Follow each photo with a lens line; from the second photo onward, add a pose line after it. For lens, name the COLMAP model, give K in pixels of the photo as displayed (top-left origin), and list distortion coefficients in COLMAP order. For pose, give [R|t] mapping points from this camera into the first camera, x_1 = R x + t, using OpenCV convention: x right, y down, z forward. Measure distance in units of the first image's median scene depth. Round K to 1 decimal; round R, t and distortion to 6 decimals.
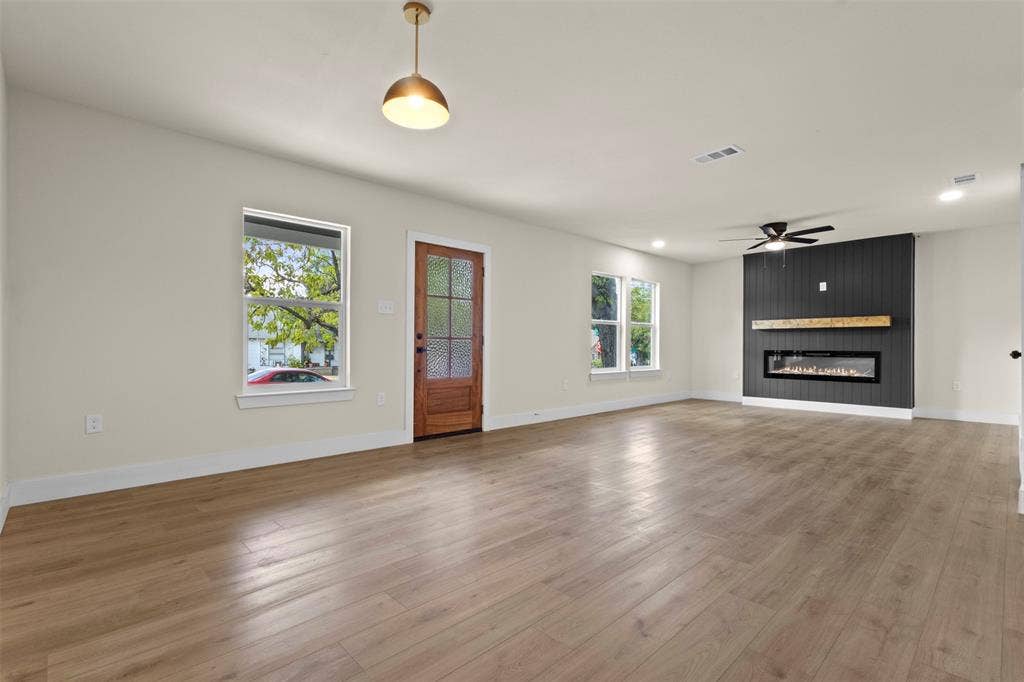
lens RADIAL K [[472.8, 0, 512.7], [0, 472.8, 343.7], [0, 0, 1]] dist [-0.001696, 0.000196]
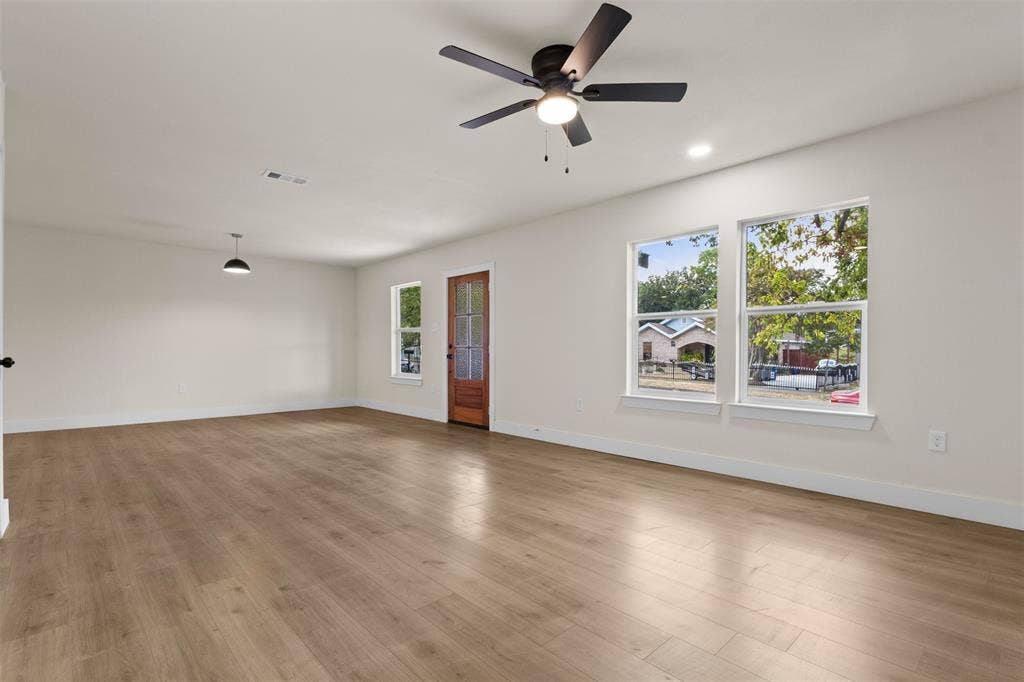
lens RADIAL K [[481.5, 0, 512.0], [0, 481.5, 341.0], [0, 0, 1]] dist [0.000179, 0.000186]
pose [[-0.001214, -0.028847, -0.999583, 0.864047], [-0.002361, 0.999581, -0.028844, 0.006180], [0.999996, 0.002325, -0.001282, 0.852002]]
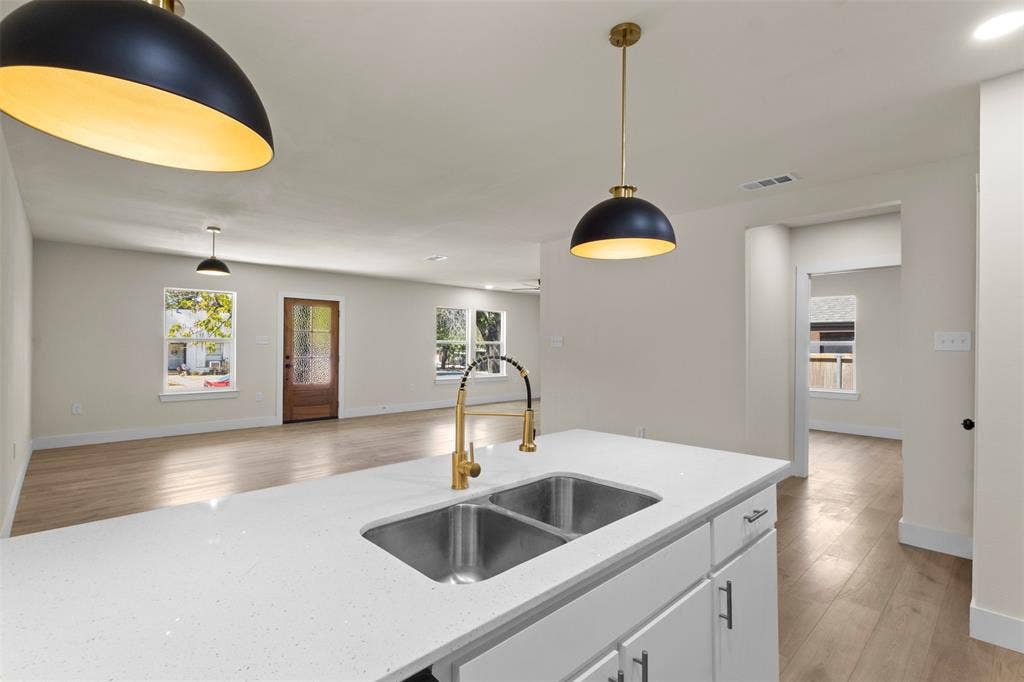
lens RADIAL K [[472.8, 0, 512.7], [0, 472.8, 343.7], [0, 0, 1]] dist [-0.001696, 0.000196]
pose [[0.999999, 0.000022, 0.001453, 0.400319], [-0.000021, 1.000000, -0.000815, -0.043211], [-0.001453, 0.000815, 0.999999, -0.419481]]
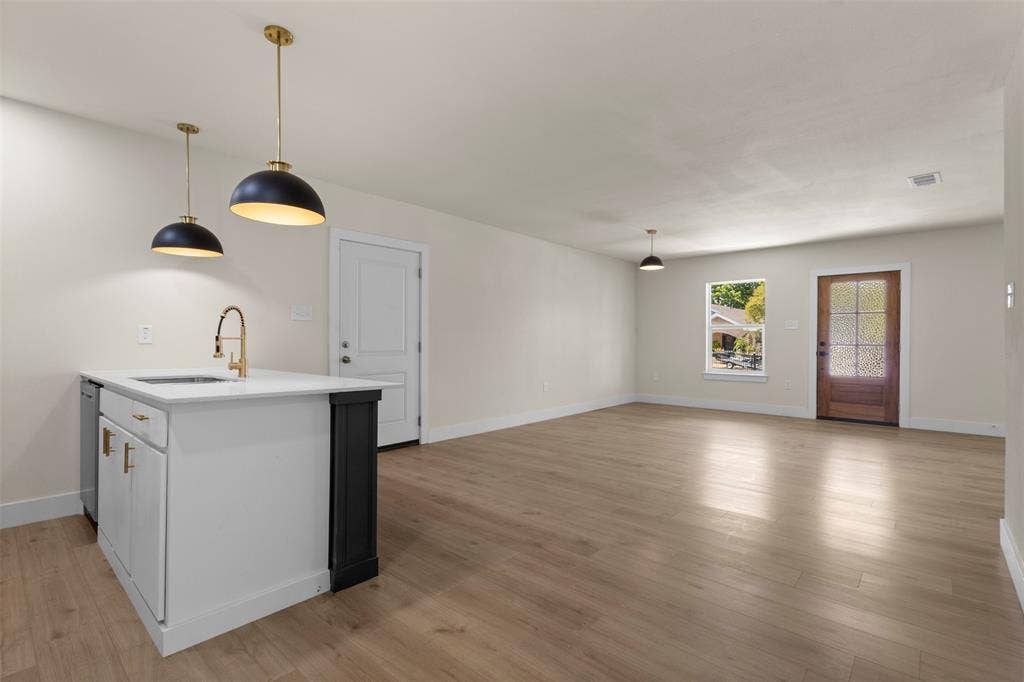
lens RADIAL K [[472.8, 0, 512.7], [0, 472.8, 343.7], [0, 0, 1]] dist [-0.001696, 0.000196]
pose [[0.097358, -0.000403, -0.995249, 0.793202], [-0.001981, 0.999998, -0.000599, -0.009845], [0.995247, 0.002030, 0.097357, -0.029245]]
